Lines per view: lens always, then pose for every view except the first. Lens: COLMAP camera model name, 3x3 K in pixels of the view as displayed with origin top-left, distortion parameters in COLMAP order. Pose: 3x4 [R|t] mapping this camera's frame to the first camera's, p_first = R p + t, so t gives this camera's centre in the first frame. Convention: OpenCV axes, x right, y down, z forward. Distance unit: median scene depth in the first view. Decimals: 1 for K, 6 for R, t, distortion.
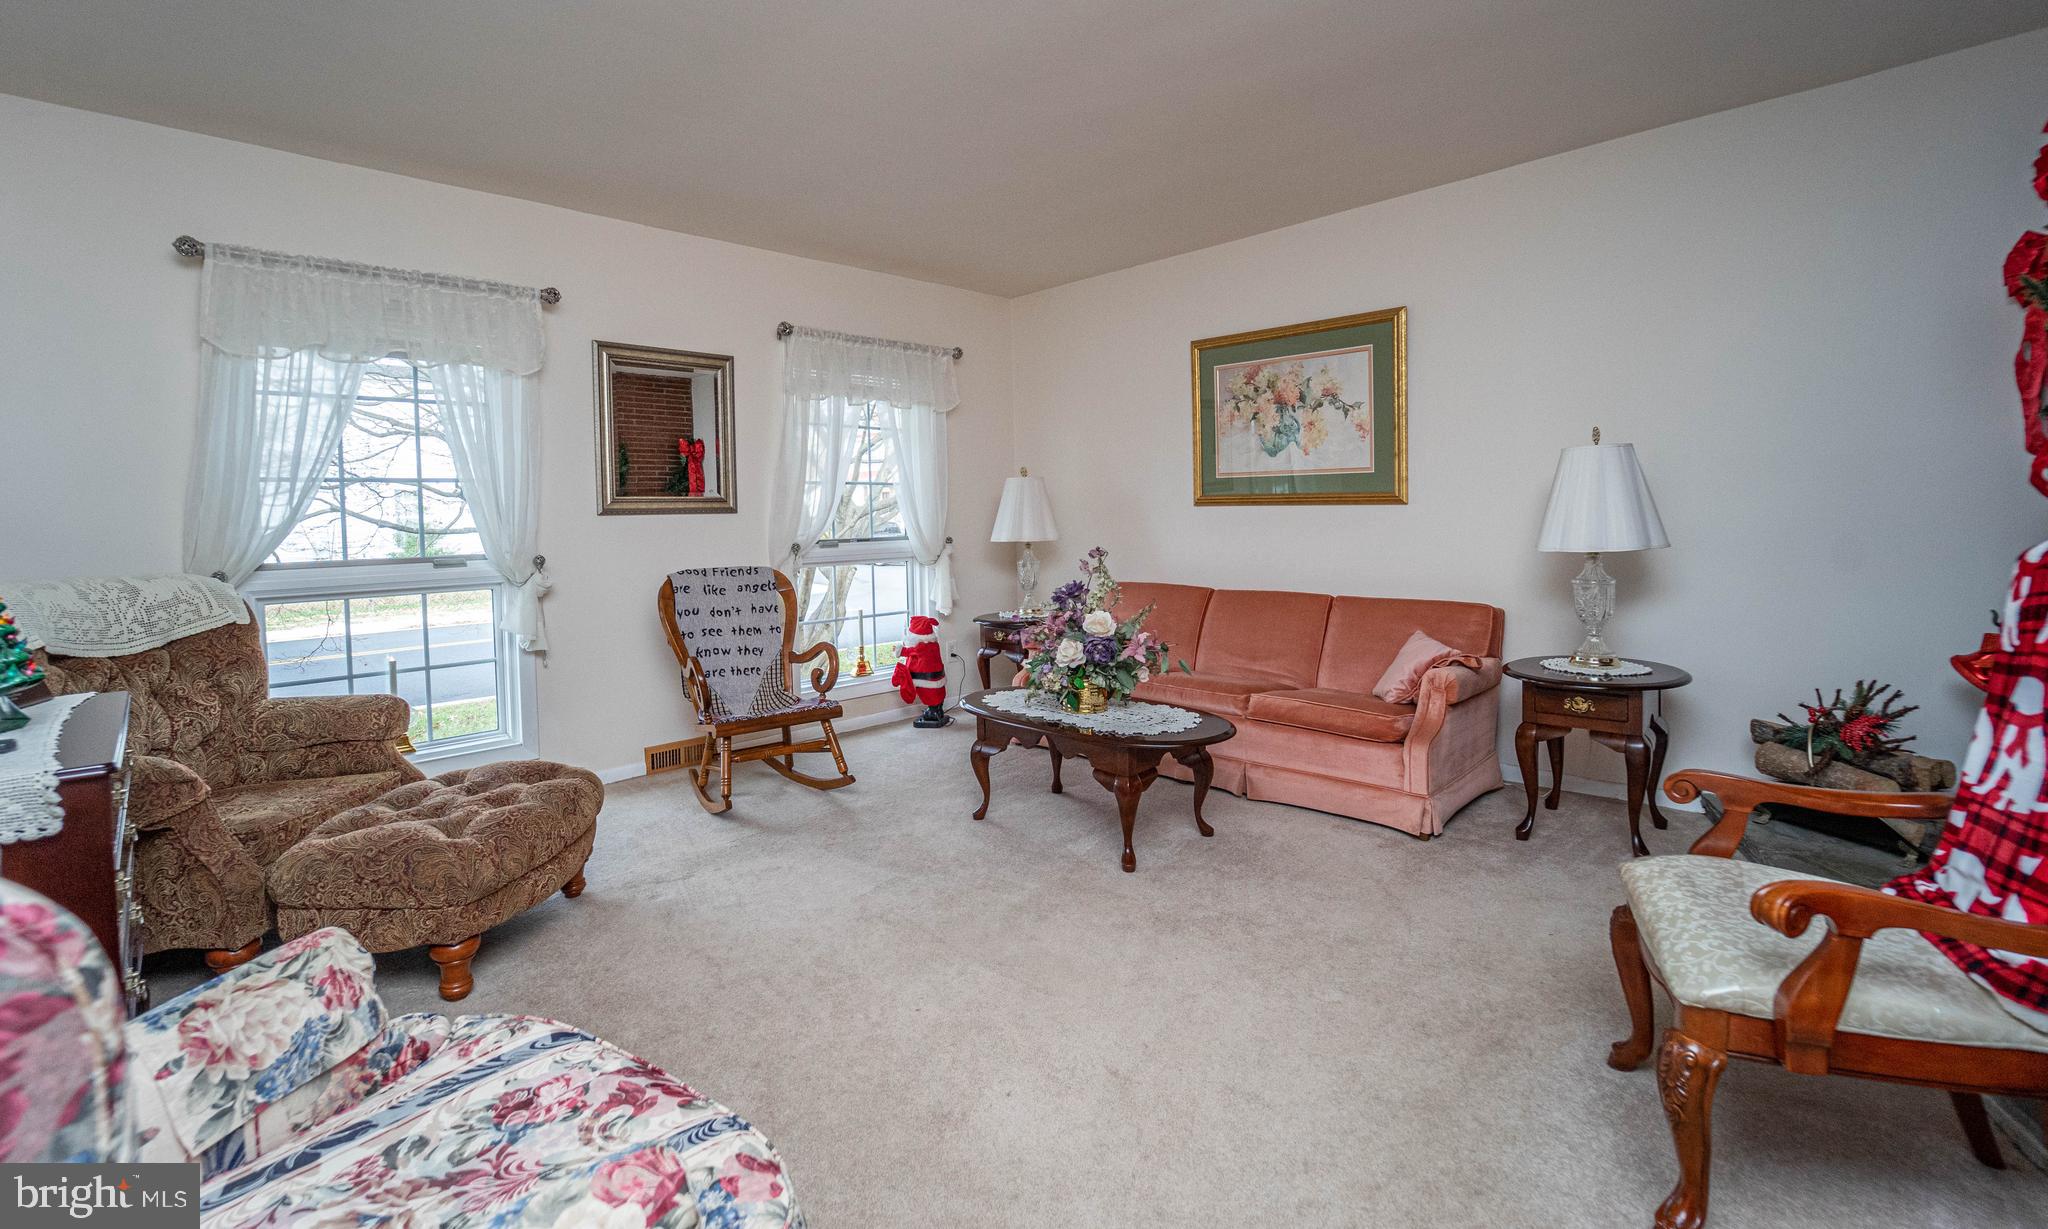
lens RADIAL K [[917.2, 0, 1002.8], [0, 917.2, 530.0], [0, 0, 1]] dist [-0.020387, -0.000452]
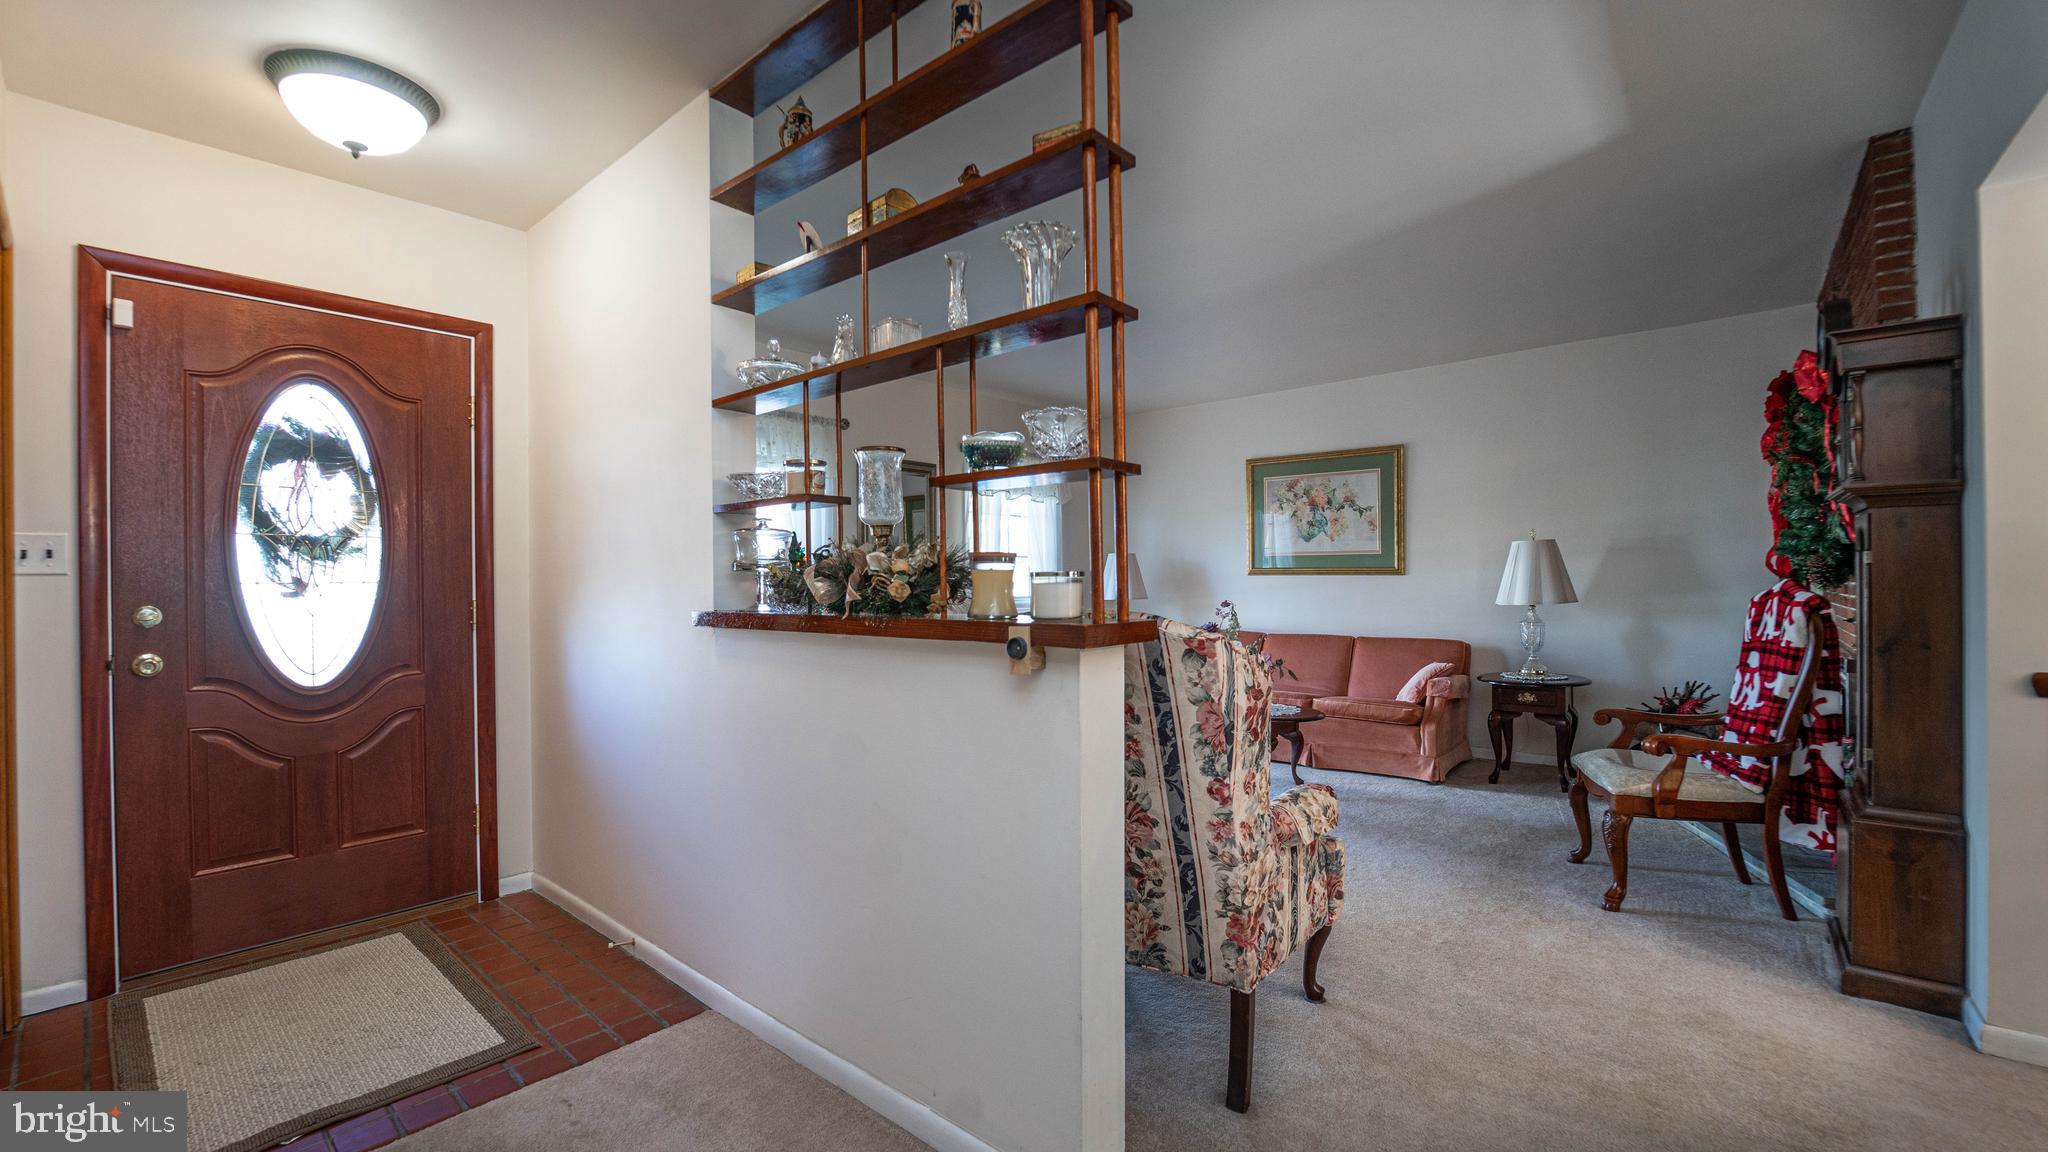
lens RADIAL K [[846.5, 0, 1023.5], [0, 846.5, 579.3], [0, 0, 1]] dist [-0.016073, -0.000138]
pose [[0.996260, 0.011047, 0.085697, -0.379240], [-0.009025, 0.999673, -0.023941, 0.021311], [-0.085933, 0.023078, 0.996034, -0.412439]]
